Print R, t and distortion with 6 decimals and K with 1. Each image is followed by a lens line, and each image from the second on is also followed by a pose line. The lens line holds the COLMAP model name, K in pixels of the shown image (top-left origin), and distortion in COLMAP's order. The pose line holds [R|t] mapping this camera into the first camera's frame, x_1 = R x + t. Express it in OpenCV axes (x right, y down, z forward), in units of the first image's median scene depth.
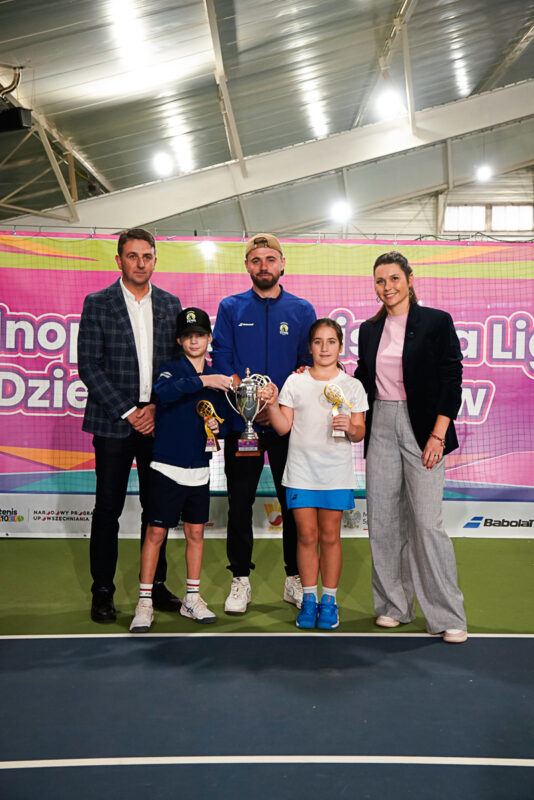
lens RADIAL K [[1053.6, 0, 267.0], [0, 1053.6, 400.0], [0, 0, 1]] dist [0.164939, 0.038884]
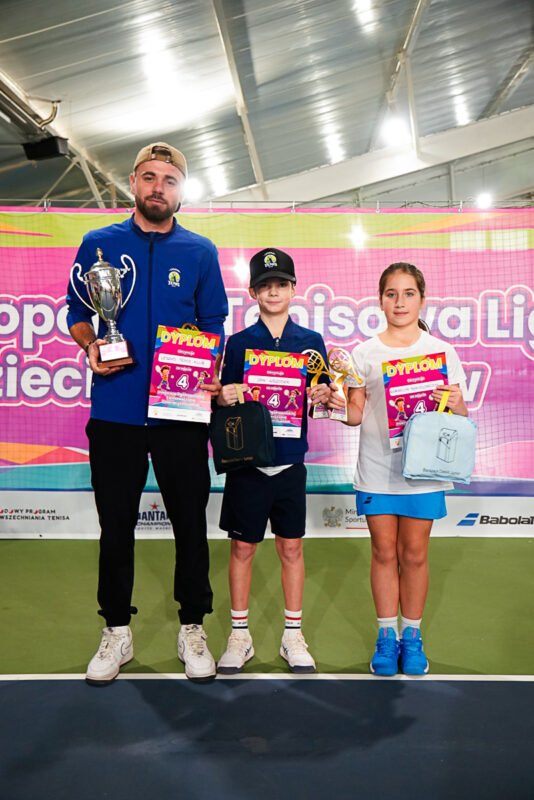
lens RADIAL K [[873.1, 0, 267.0], [0, 873.1, 400.0], [0, 0, 1]] dist [0.055796, 0.034045]
pose [[0.998891, -0.009674, -0.046080, 0.023487], [0.009382, 0.999935, -0.006555, 0.006704], [0.046141, 0.006116, 0.998916, 0.098679]]
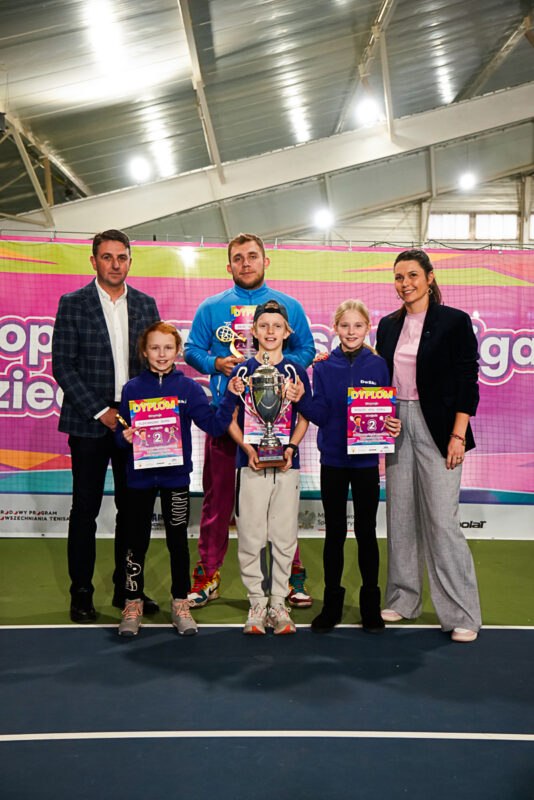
lens RADIAL K [[1078.7, 0, 267.0], [0, 1078.7, 400.0], [0, 0, 1]] dist [0.179520, 0.018449]
pose [[0.999918, 0.005750, 0.011433, 0.011605], [-0.005637, 0.999935, -0.009897, 0.003115], [-0.011489, 0.009832, 0.999886, -0.016871]]
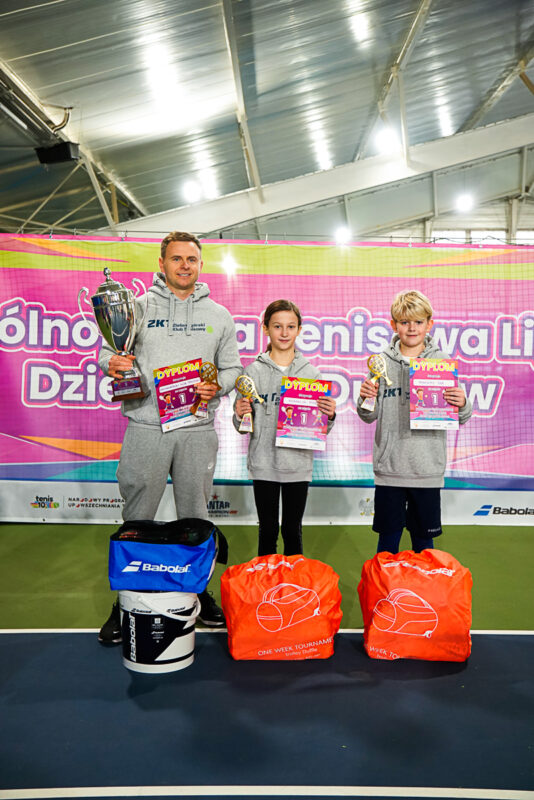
lens RADIAL K [[873.1, 0, 267.0], [0, 873.1, 400.0], [0, 0, 1]] dist [0.055796, 0.034045]
pose [[0.999926, 0.002360, -0.011968, -0.004168], [-0.002296, 0.999983, 0.005288, 0.000462], [0.011980, -0.005260, 0.999914, 0.049930]]
